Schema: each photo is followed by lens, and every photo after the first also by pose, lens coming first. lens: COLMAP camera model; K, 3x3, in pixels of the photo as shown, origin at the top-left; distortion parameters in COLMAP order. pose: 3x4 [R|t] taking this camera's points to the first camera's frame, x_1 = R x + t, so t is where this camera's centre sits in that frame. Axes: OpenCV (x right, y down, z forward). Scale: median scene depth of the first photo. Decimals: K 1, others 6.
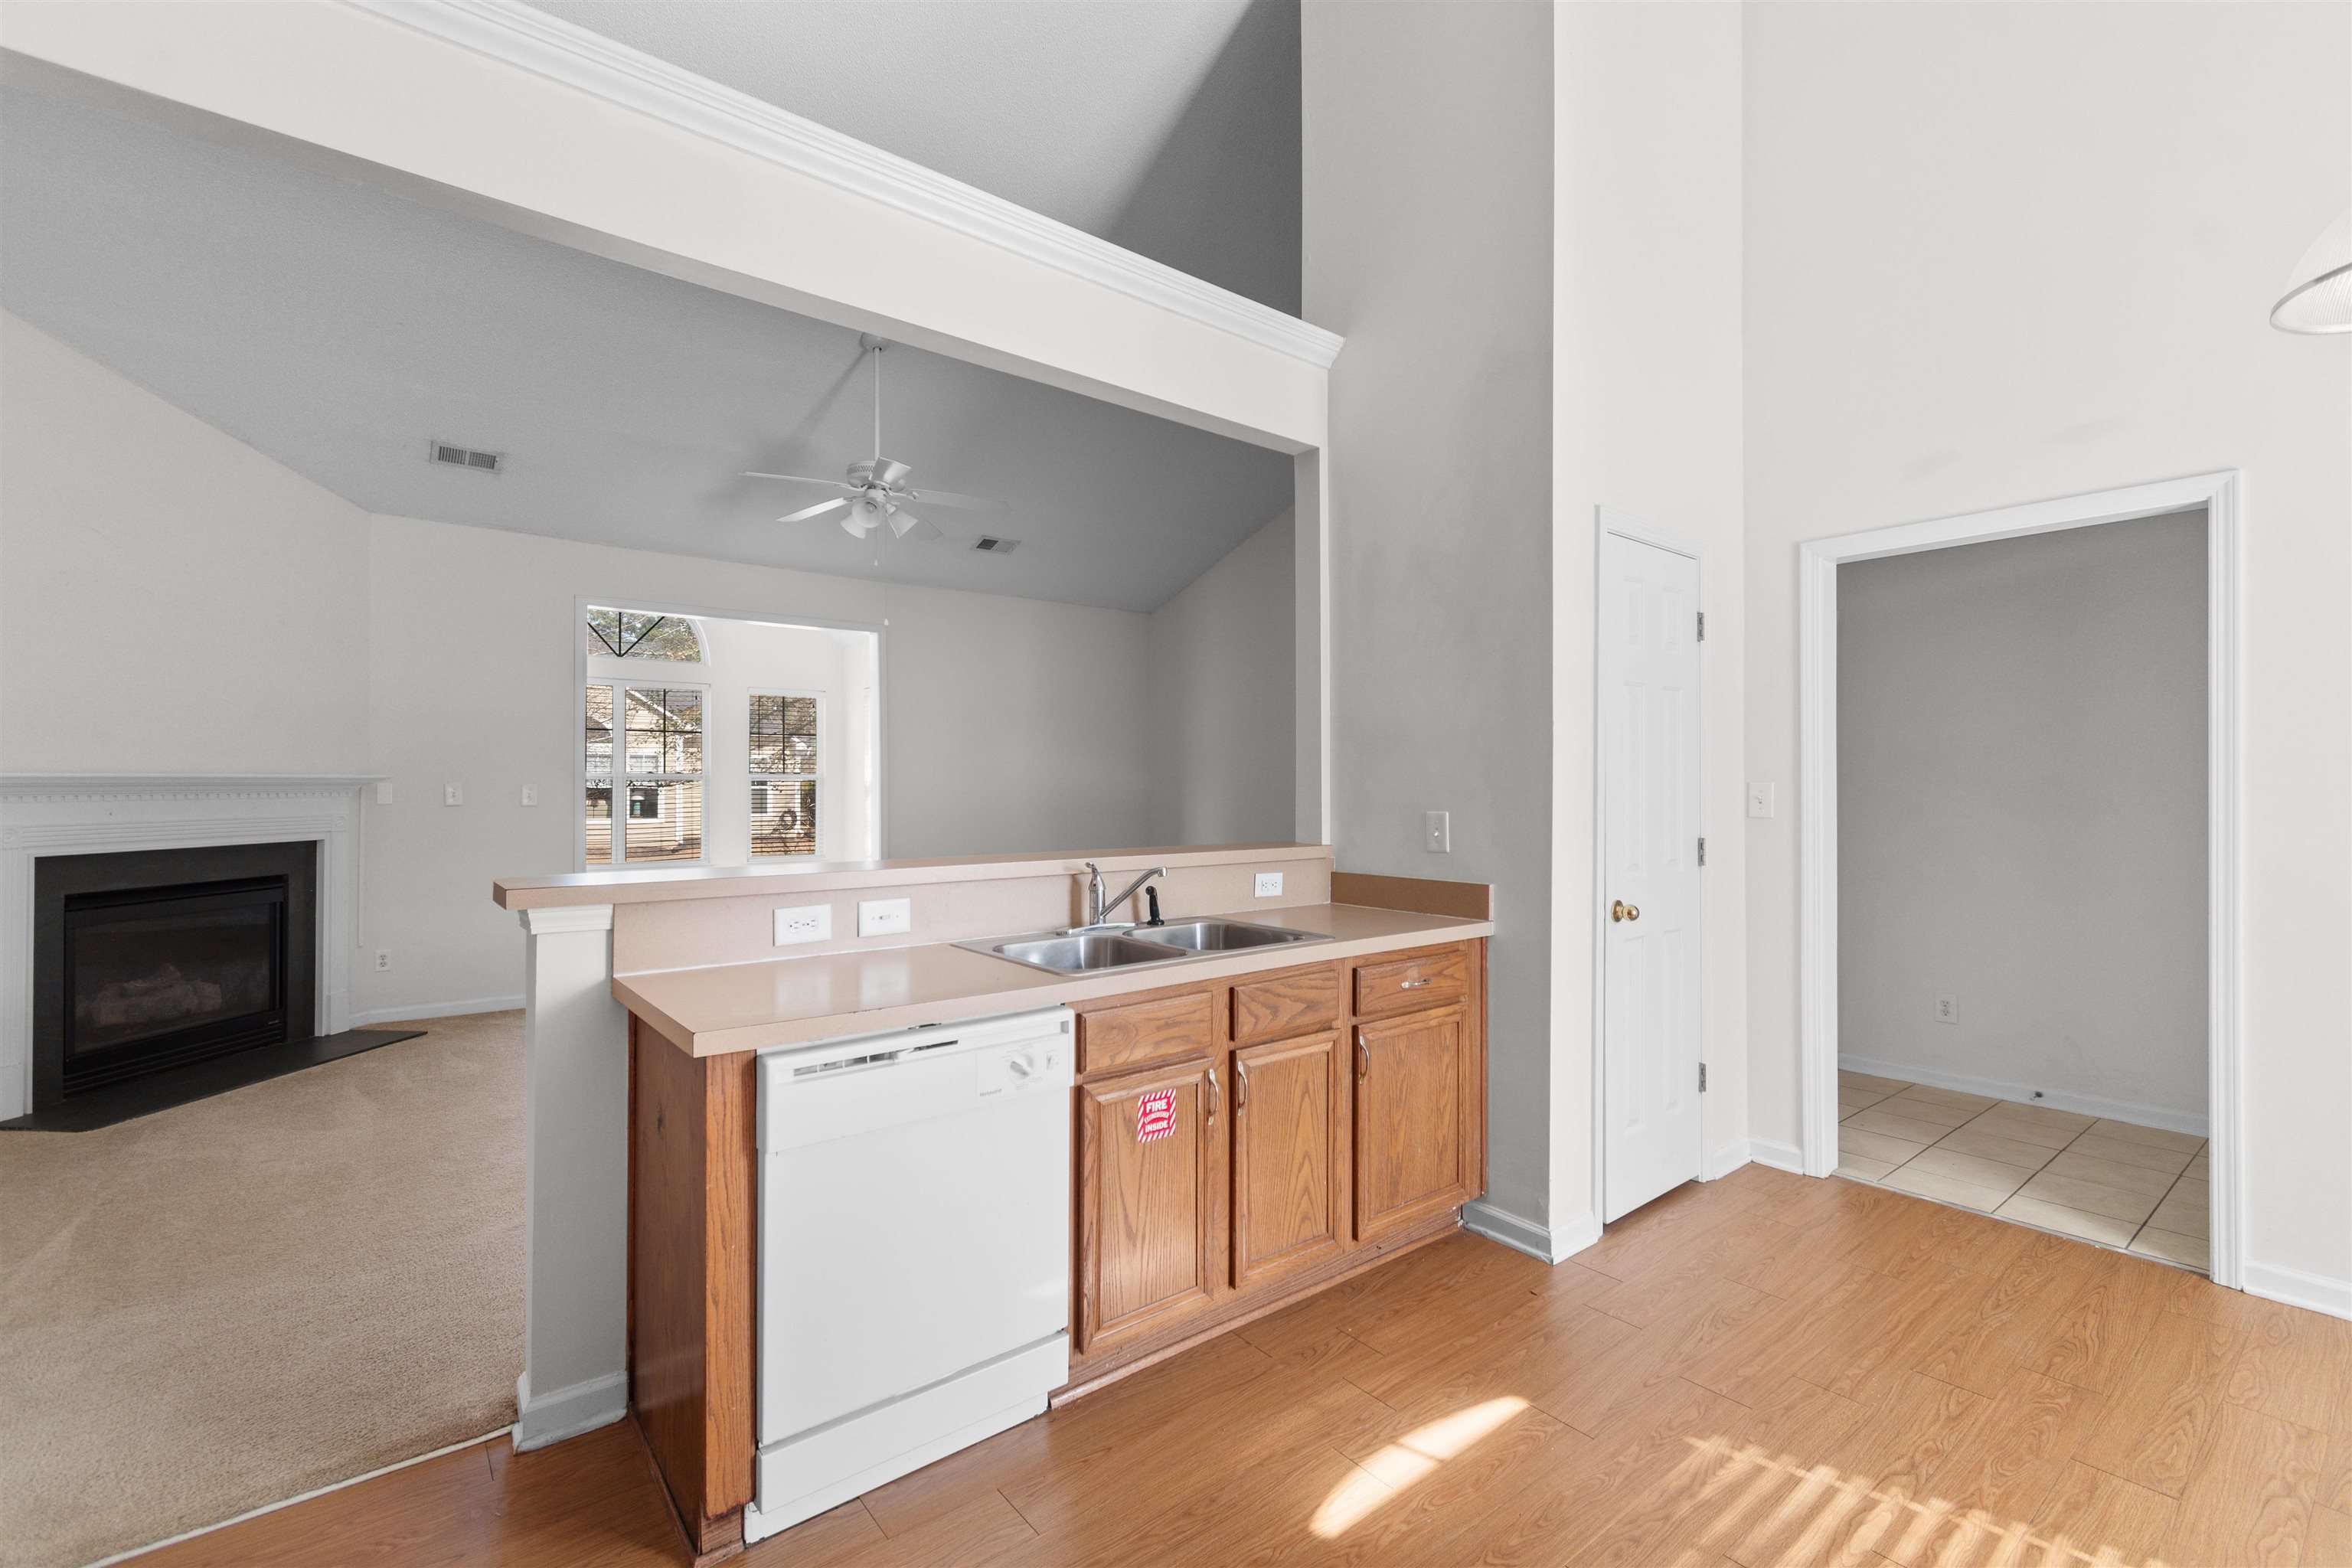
lens RADIAL K [[1027.1, 0, 1166.8], [0, 1027.1, 783.6], [0, 0, 1]] dist [0.000641, 0.000248]
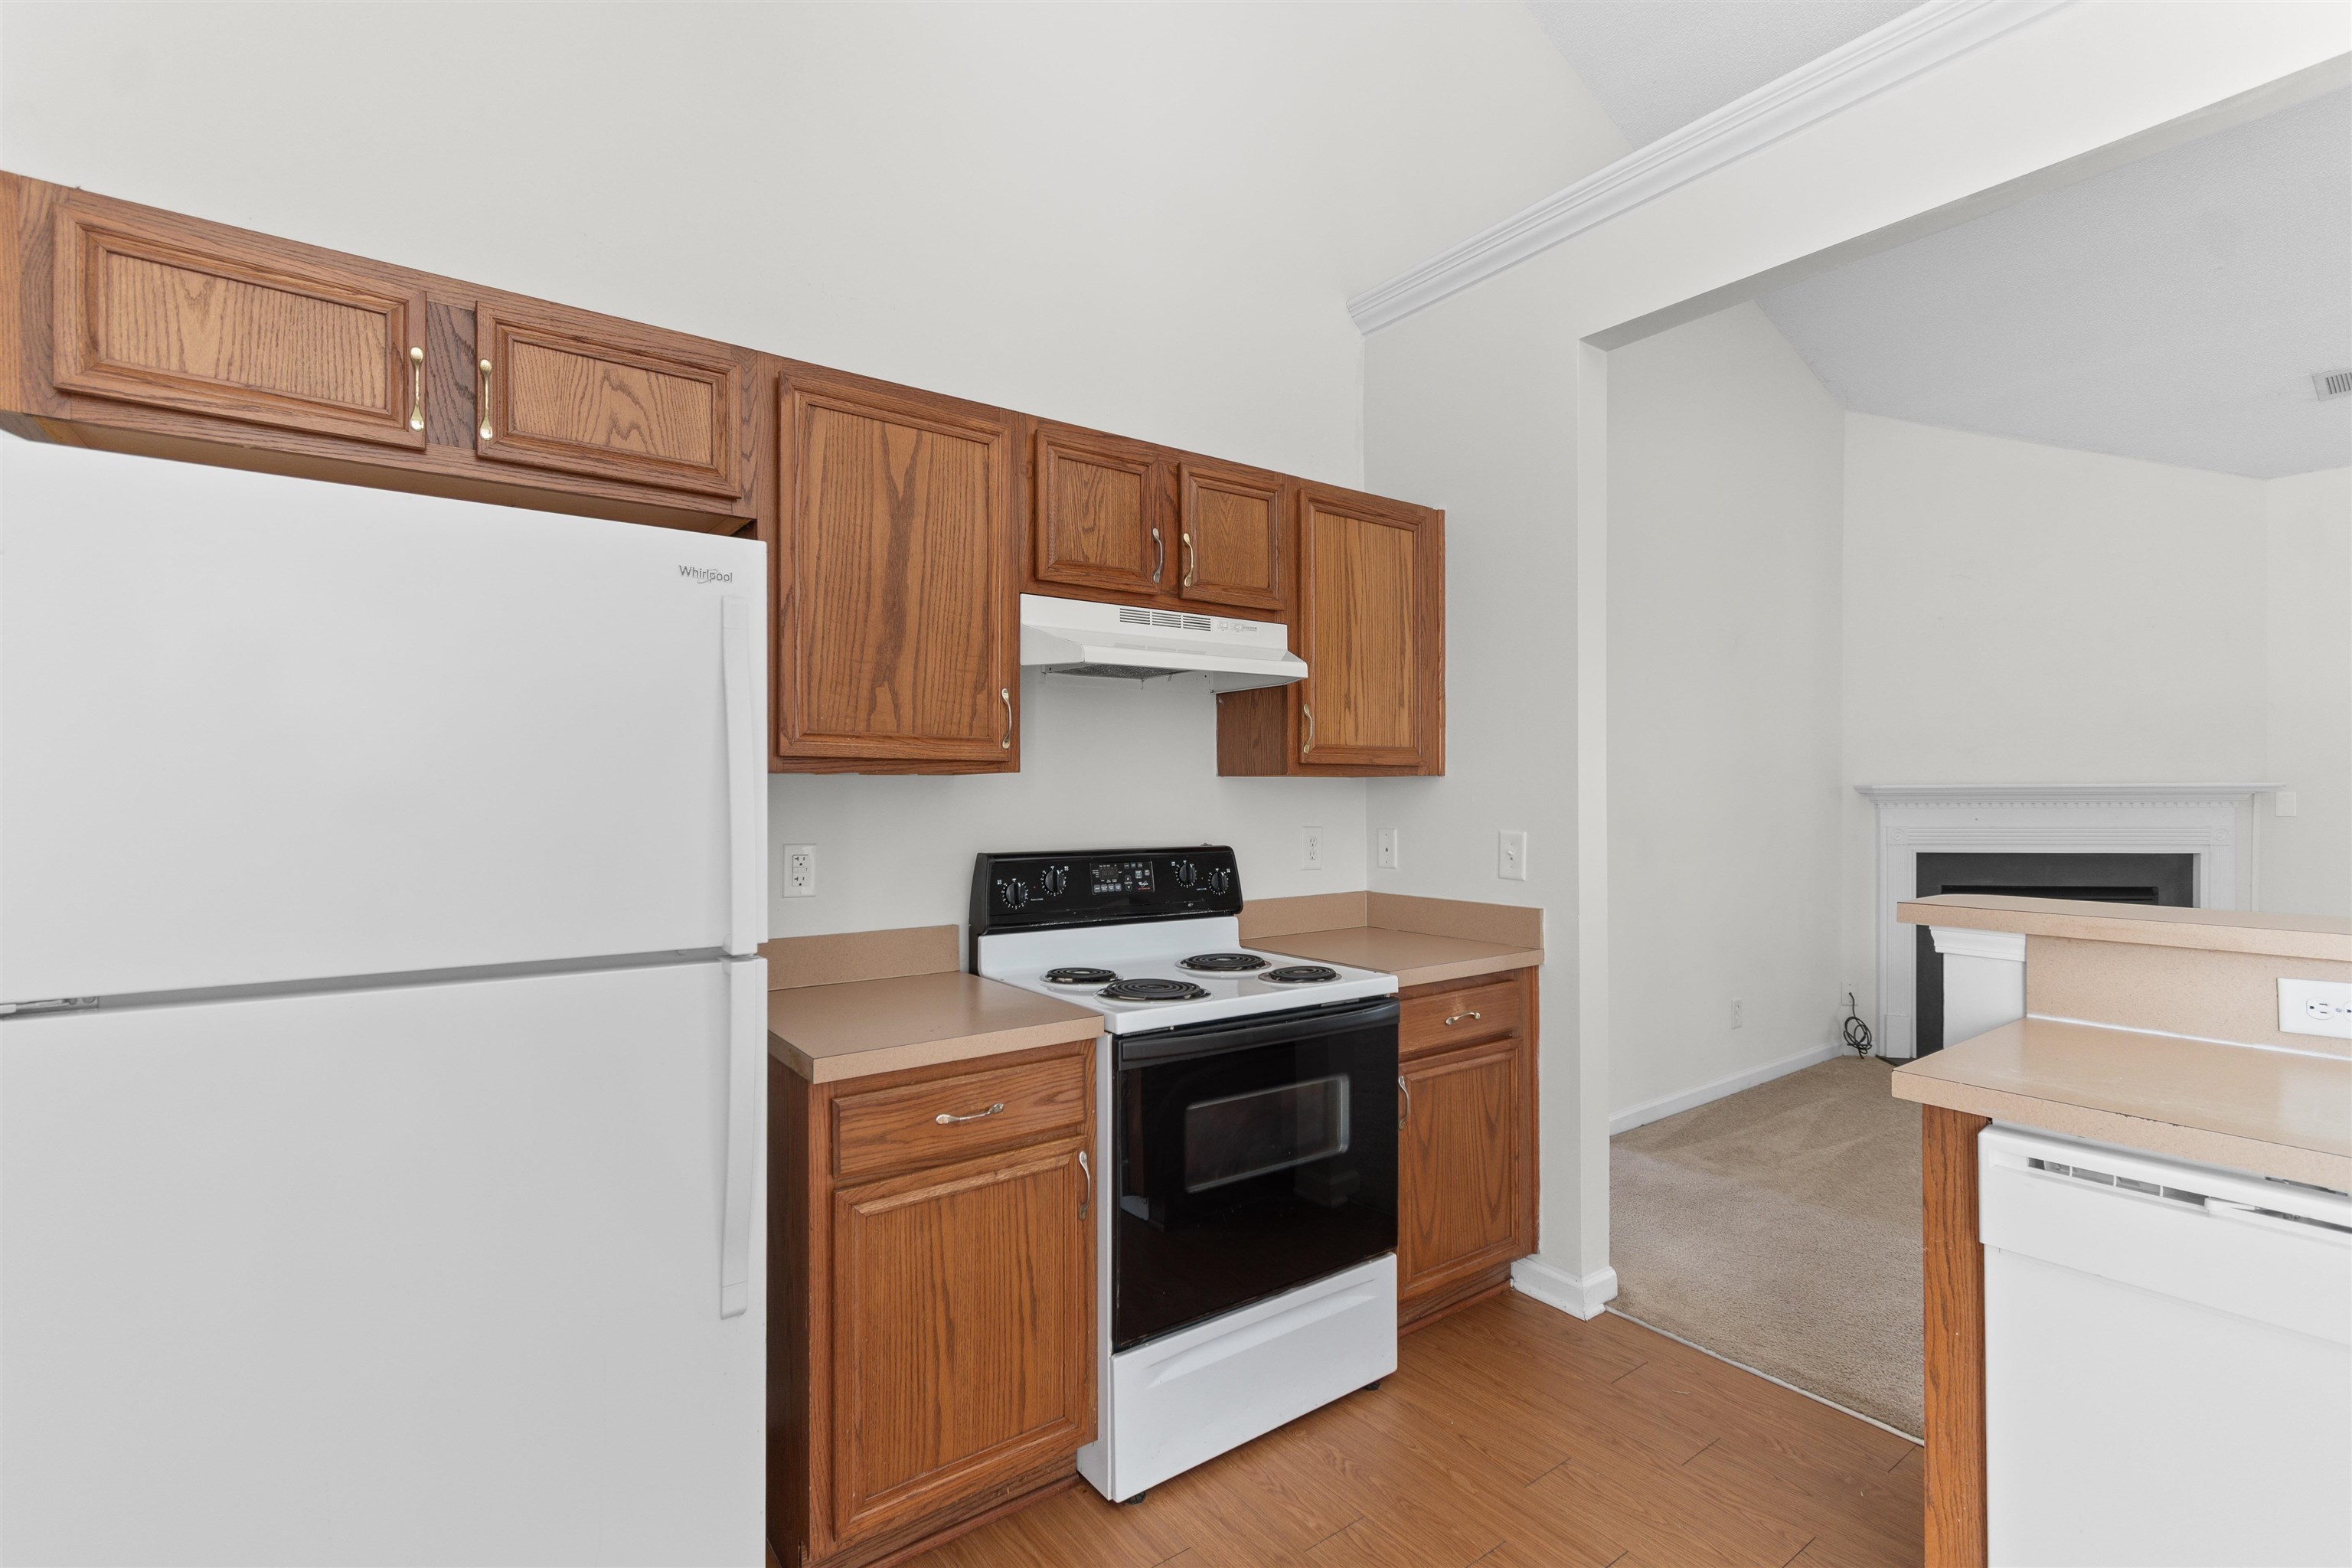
lens RADIAL K [[1027.1, 0, 1162.1], [0, 1027.1, 795.8], [0, 0, 1]] dist [0.000641, 0.000248]
pose [[-0.028155, 0.000910, -0.999603, 0.159909], [0.005243, 0.999986, 0.000763, -0.003083], [0.999590, -0.005219, -0.028159, 0.120849]]
